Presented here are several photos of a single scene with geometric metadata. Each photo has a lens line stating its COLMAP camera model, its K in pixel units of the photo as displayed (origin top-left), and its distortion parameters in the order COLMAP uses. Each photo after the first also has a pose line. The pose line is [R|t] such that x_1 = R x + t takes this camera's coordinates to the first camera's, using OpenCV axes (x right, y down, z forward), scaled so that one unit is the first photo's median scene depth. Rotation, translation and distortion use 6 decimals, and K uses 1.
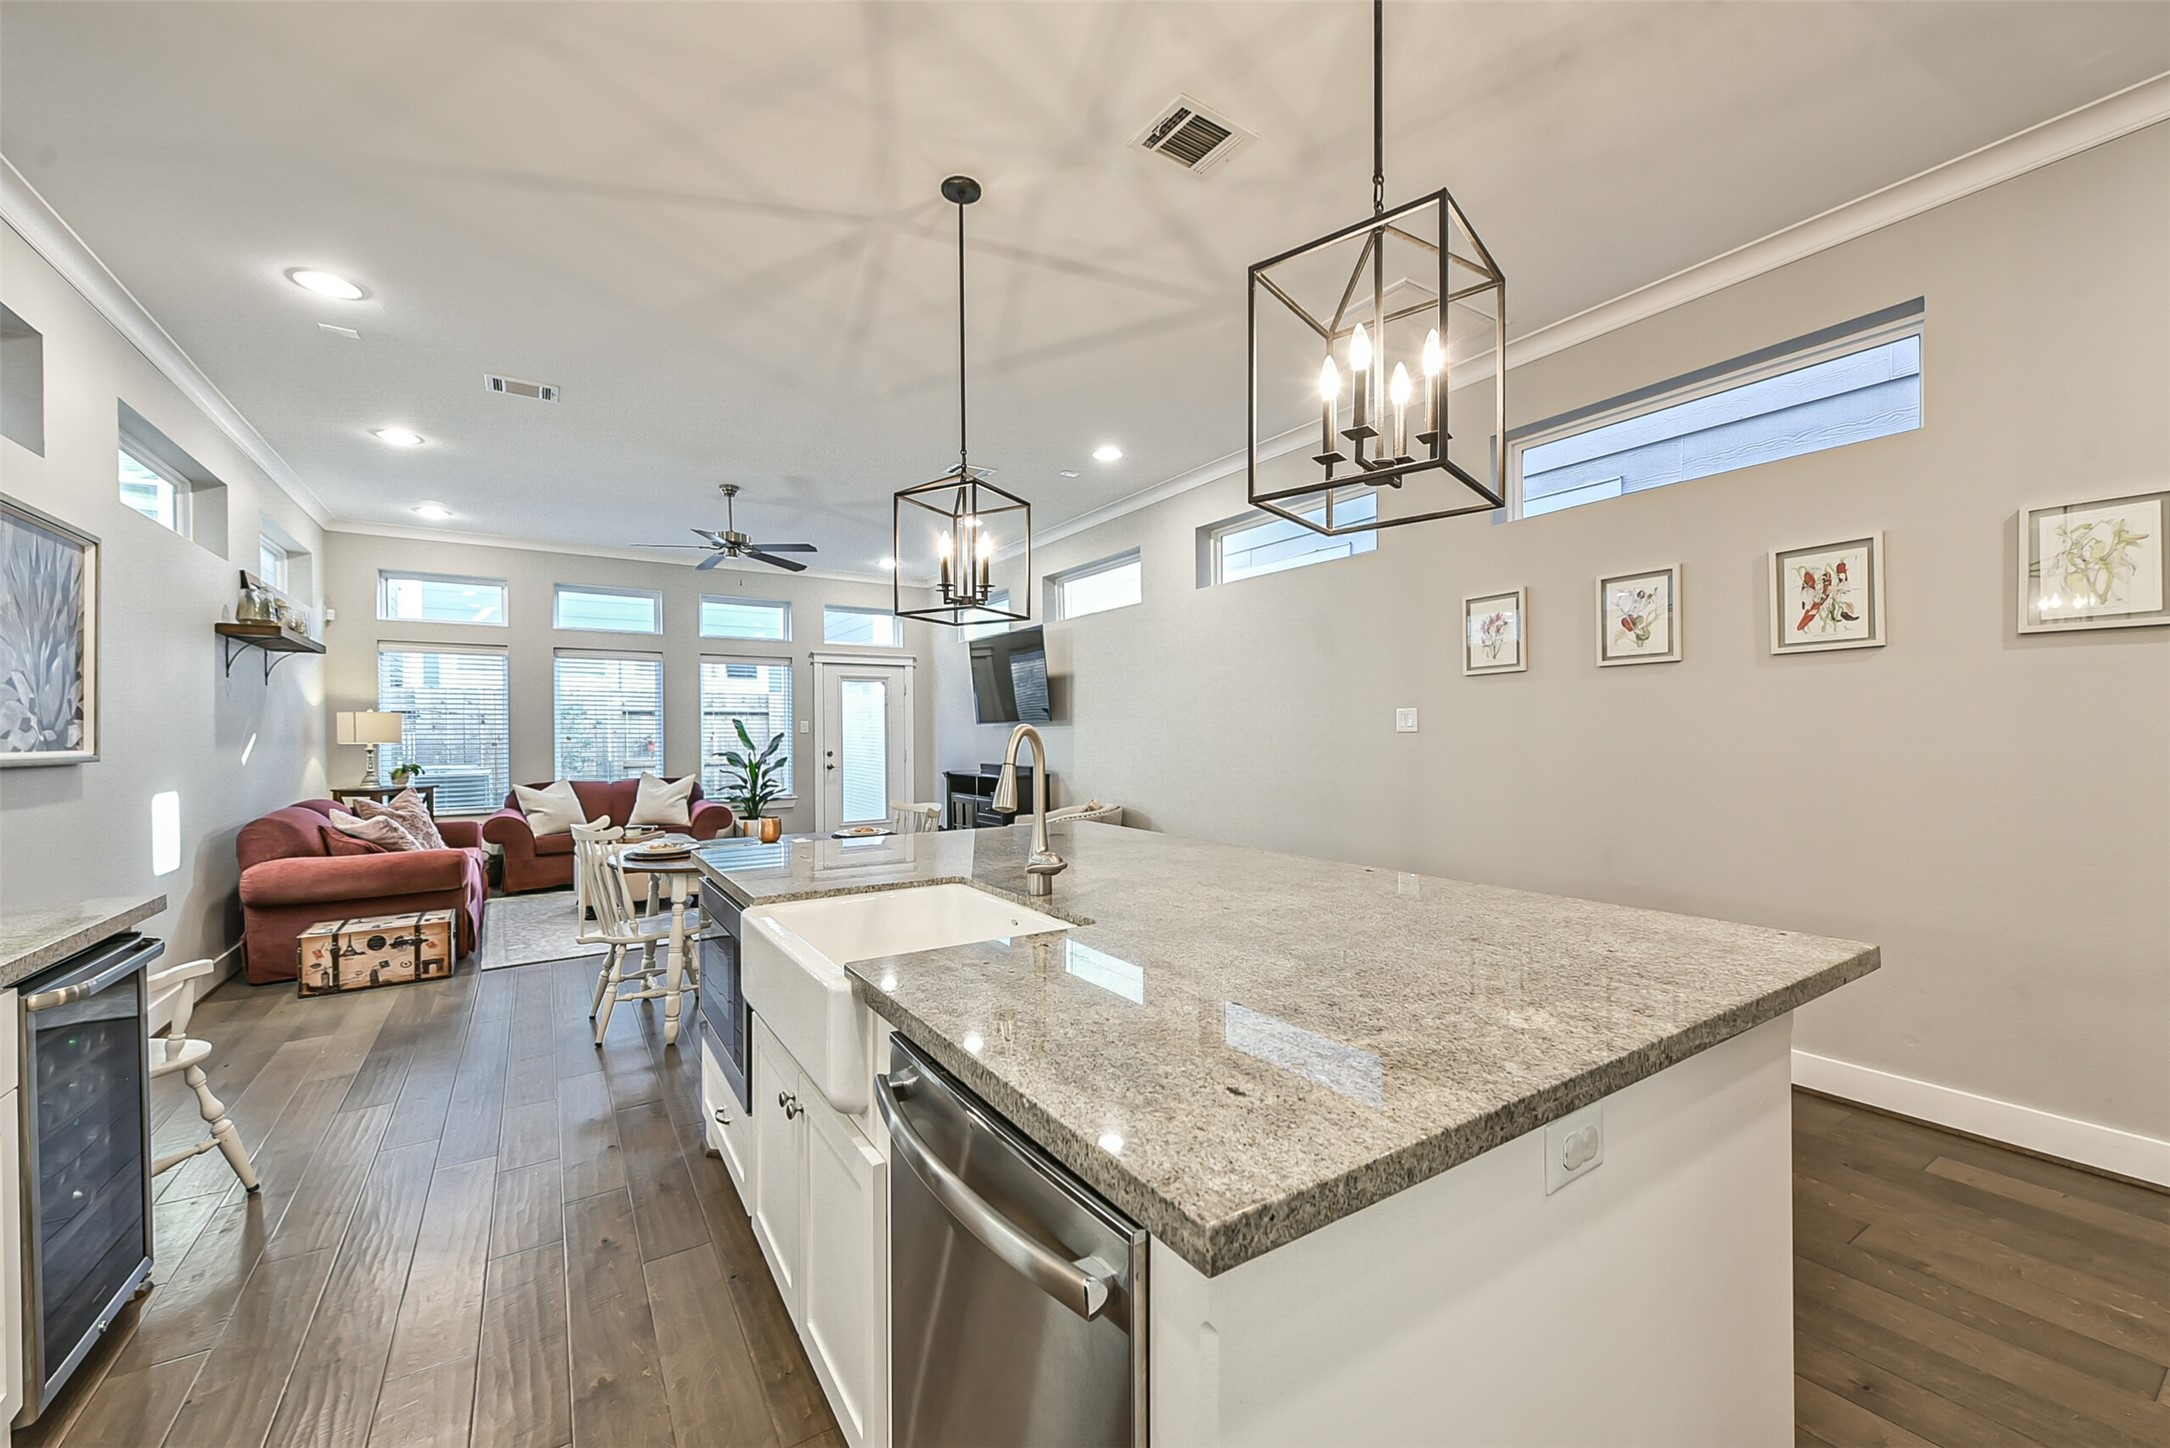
lens RADIAL K [[848.9, 0, 1094.3], [0, 848.9, 733.1], [0, 0, 1]] dist [0.026525, -0.008523]
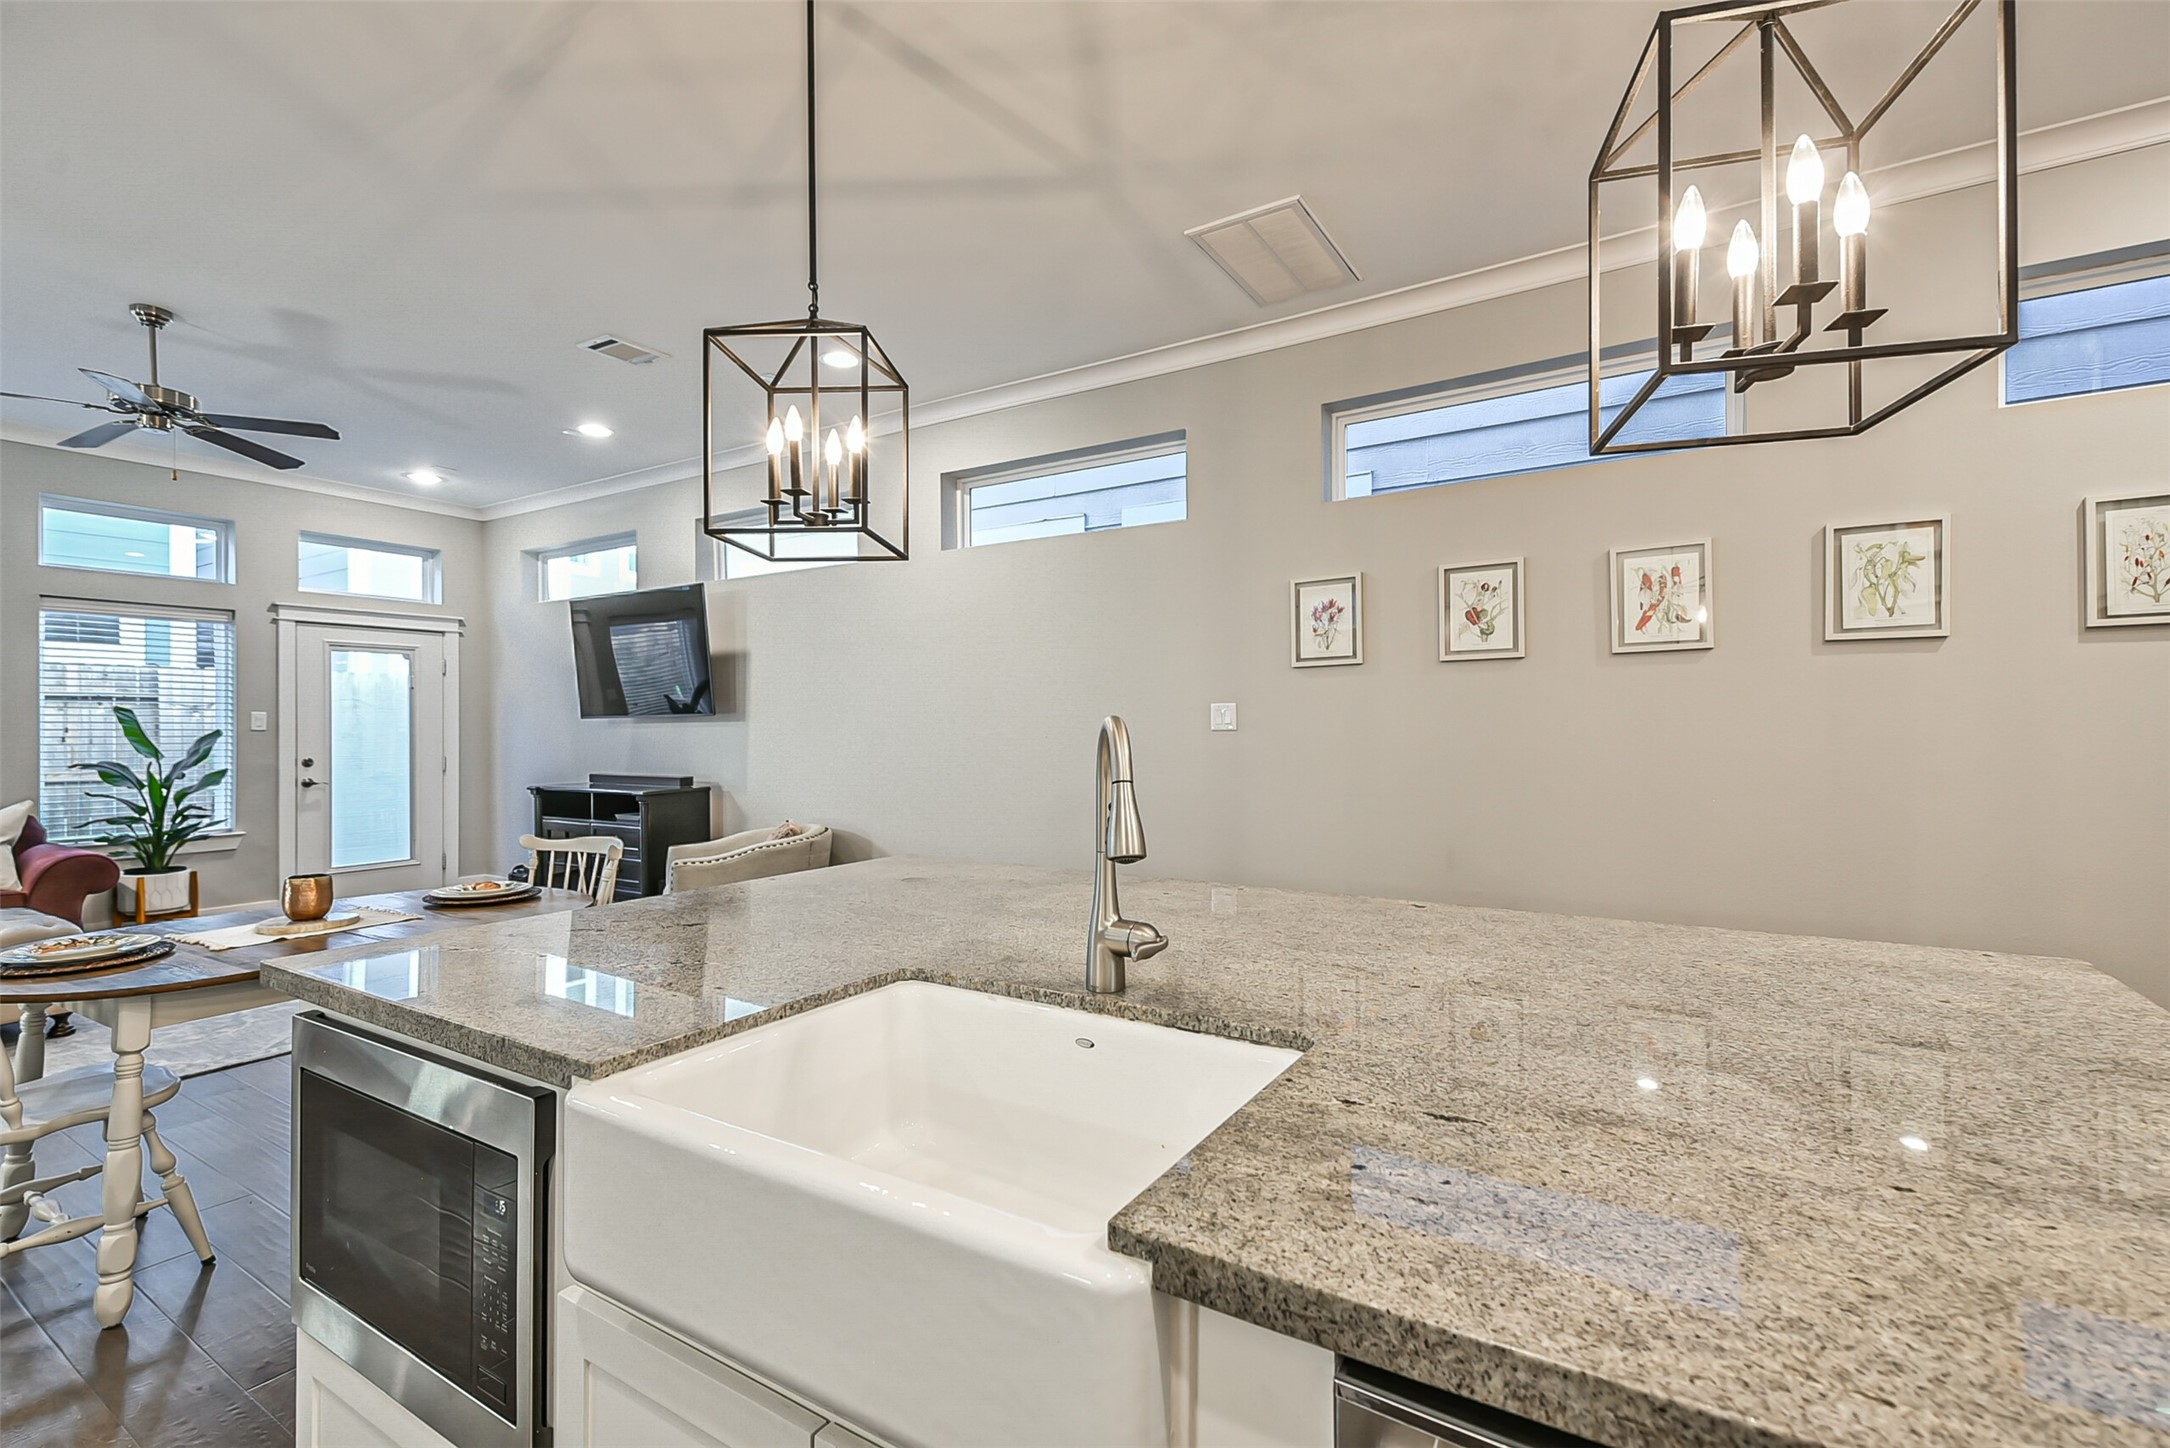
lens RADIAL K [[961.5, 0, 1100.6], [0, 961.5, 723.2], [0, 0, 1]] dist [0.032714, -0.014081]
pose [[0.906875, 0.005736, 0.421361, -0.104249], [-0.001686, 0.999949, -0.009982, 0.000849], [-0.421397, 0.008342, 0.906838, 0.104336]]
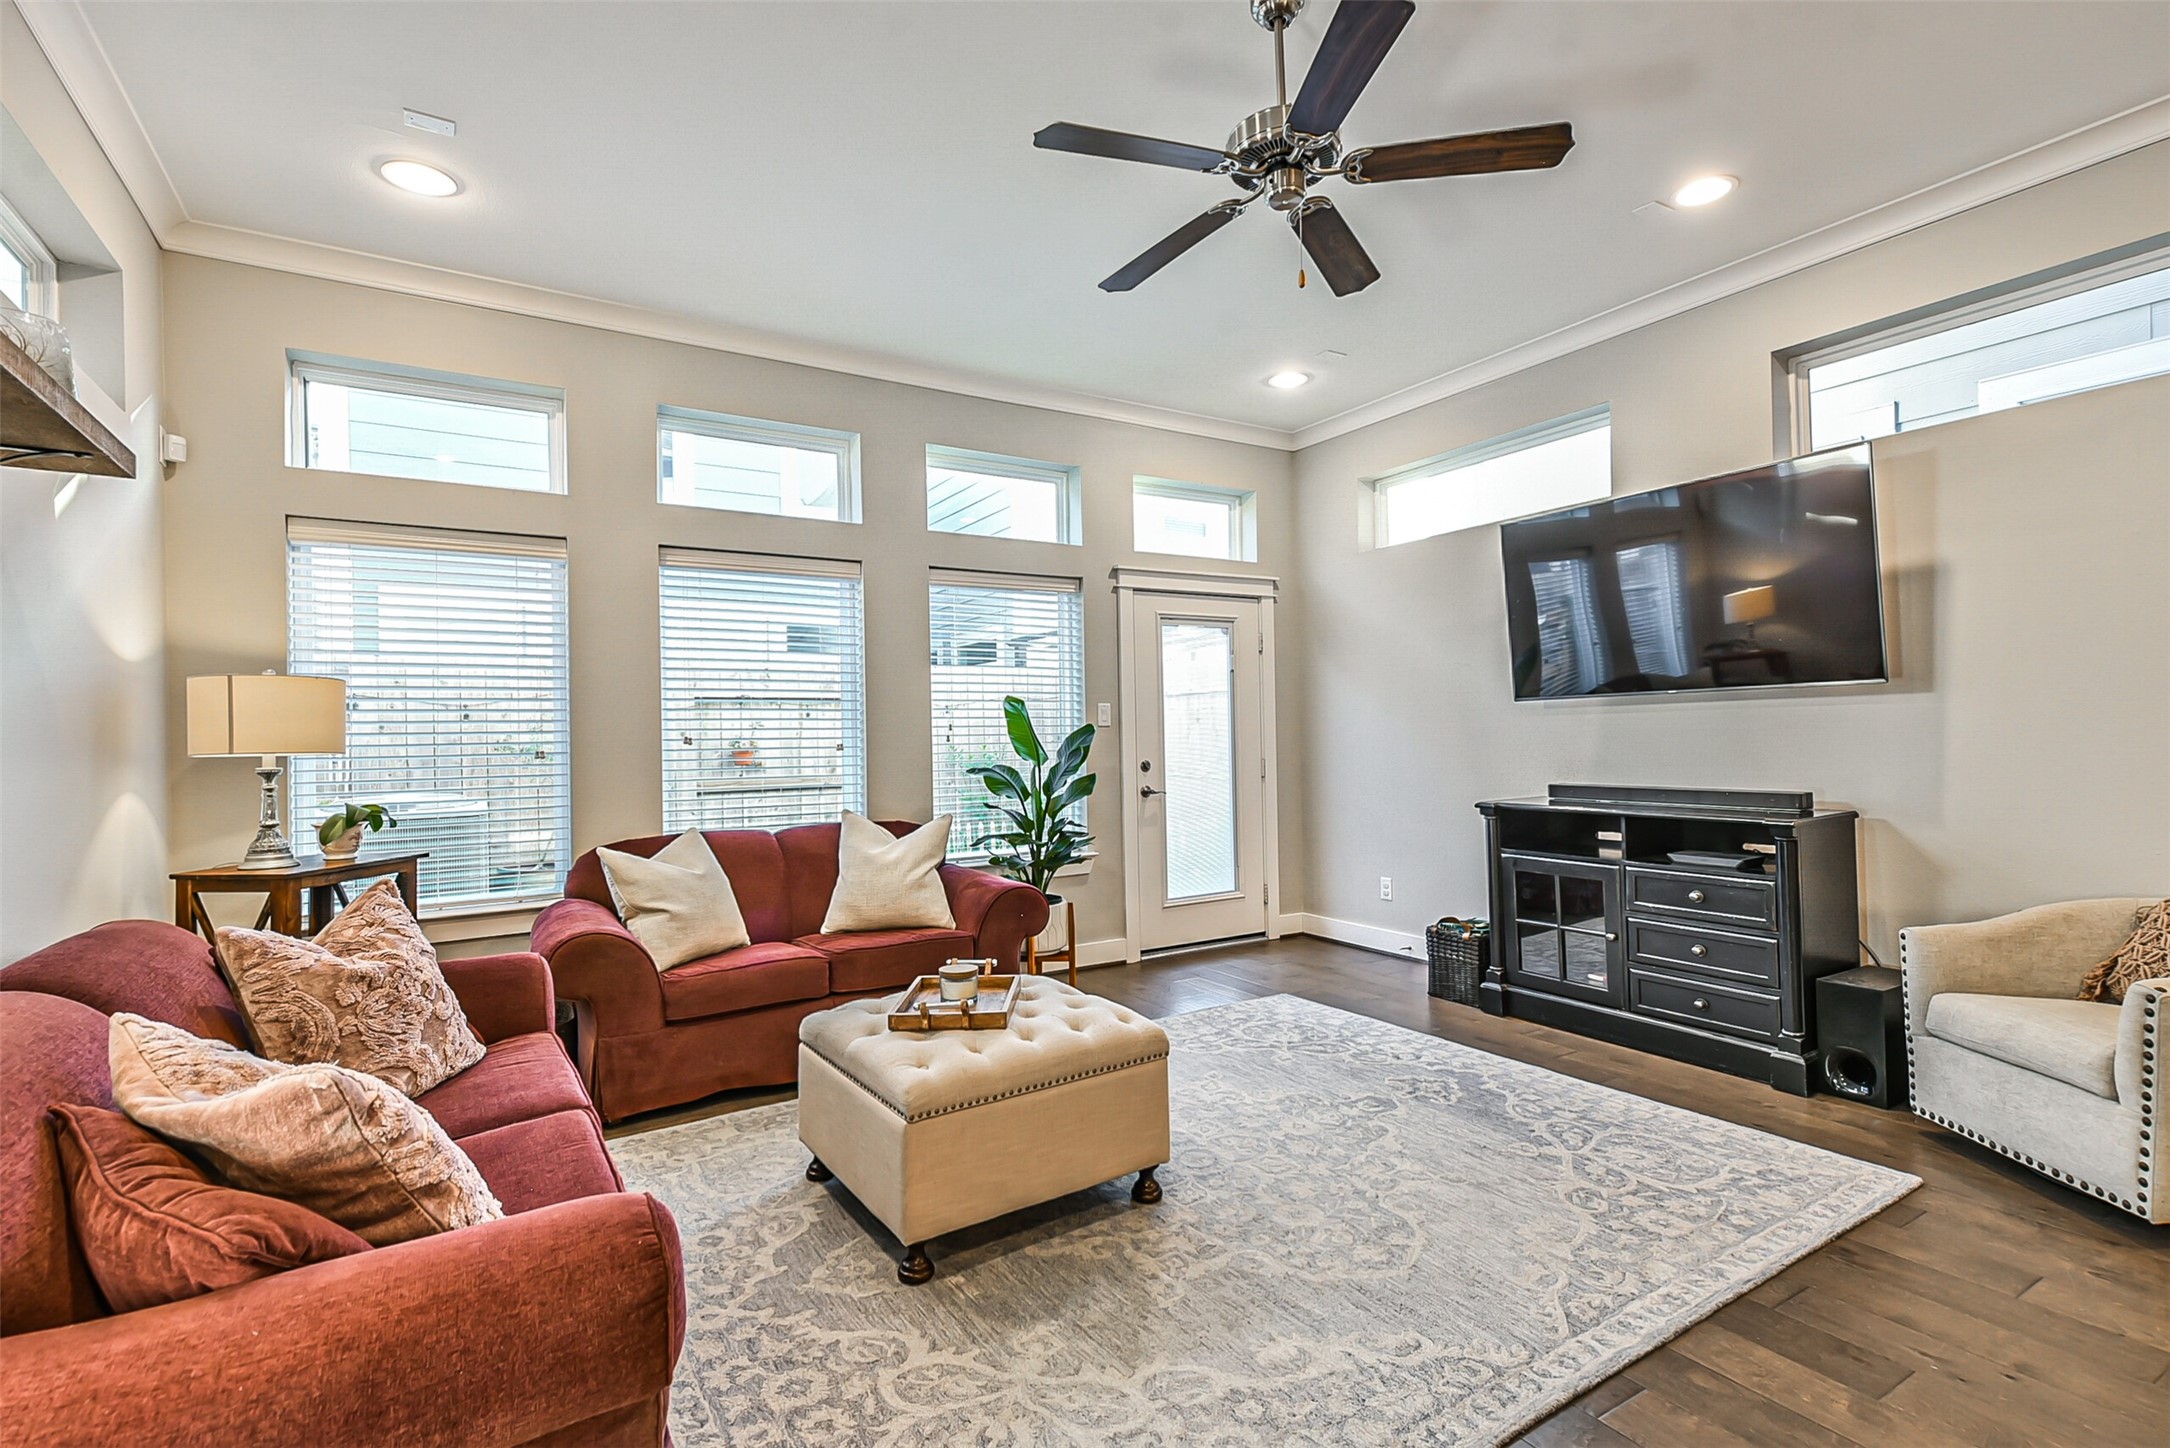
lens RADIAL K [[1005.9, 0, 1085.0], [0, 1005.9, 724.0], [0, 0, 1]] dist [0.036448, -0.018340]
pose [[0.999595, -0.013592, -0.024983, -0.440714], [0.013241, 0.999812, -0.014165, 0.009131], [0.025171, 0.013828, 0.999588, 0.524043]]
